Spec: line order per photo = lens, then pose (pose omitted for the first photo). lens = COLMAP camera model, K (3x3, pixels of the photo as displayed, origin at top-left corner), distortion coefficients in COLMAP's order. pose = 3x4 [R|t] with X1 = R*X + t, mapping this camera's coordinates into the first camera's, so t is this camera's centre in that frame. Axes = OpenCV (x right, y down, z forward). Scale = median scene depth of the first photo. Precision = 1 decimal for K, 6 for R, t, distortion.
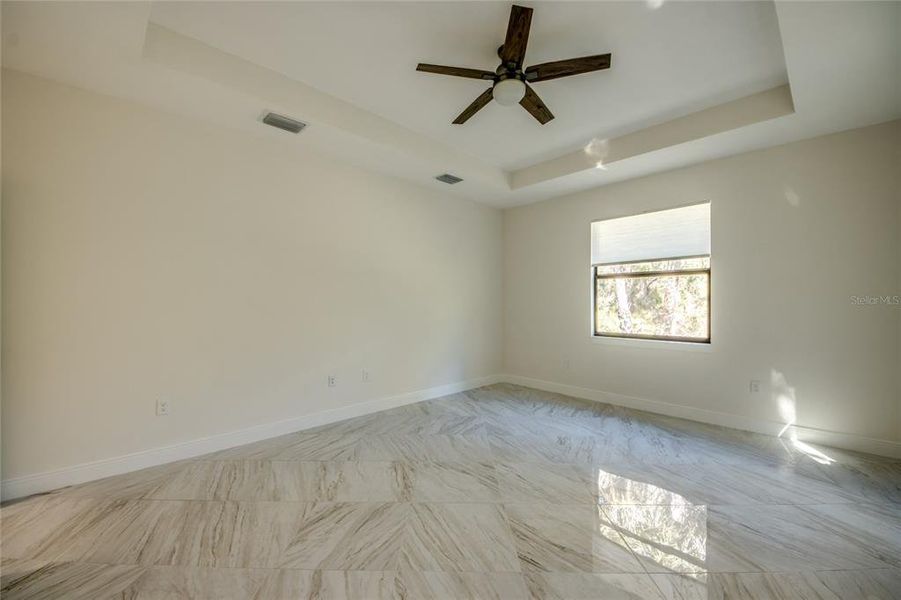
lens RADIAL K [[375.2, 0, 455.7], [0, 375.2, 288.1], [0, 0, 1]] dist [-0.001049, -0.000585]
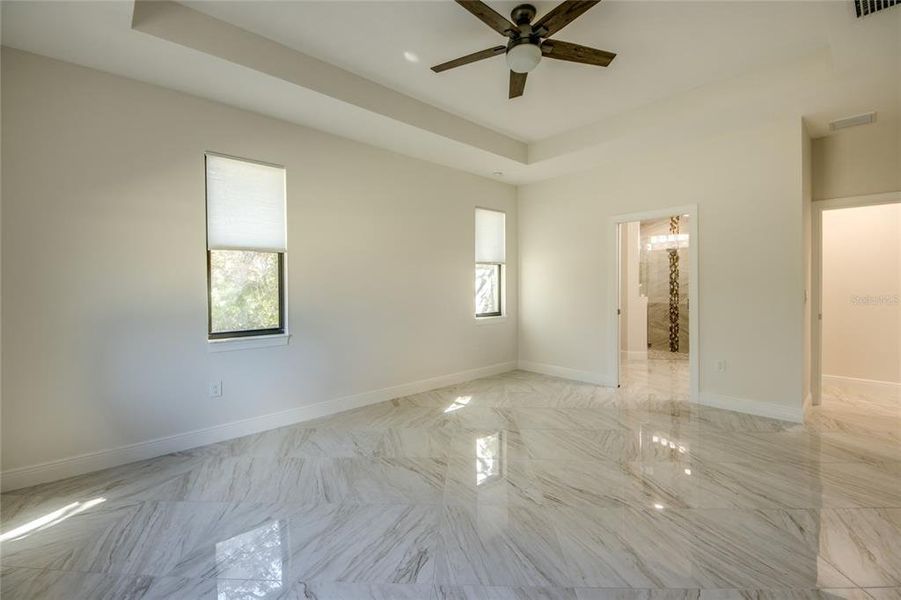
lens RADIAL K [[375.2, 0, 455.7], [0, 375.2, 288.1], [0, 0, 1]] dist [-0.001049, -0.000585]
pose [[-0.998902, 0.004419, 0.046629, 0.247775], [0.002898, 0.999463, -0.032624, 0.071974], [-0.046748, -0.032453, -0.998379, 1.800193]]
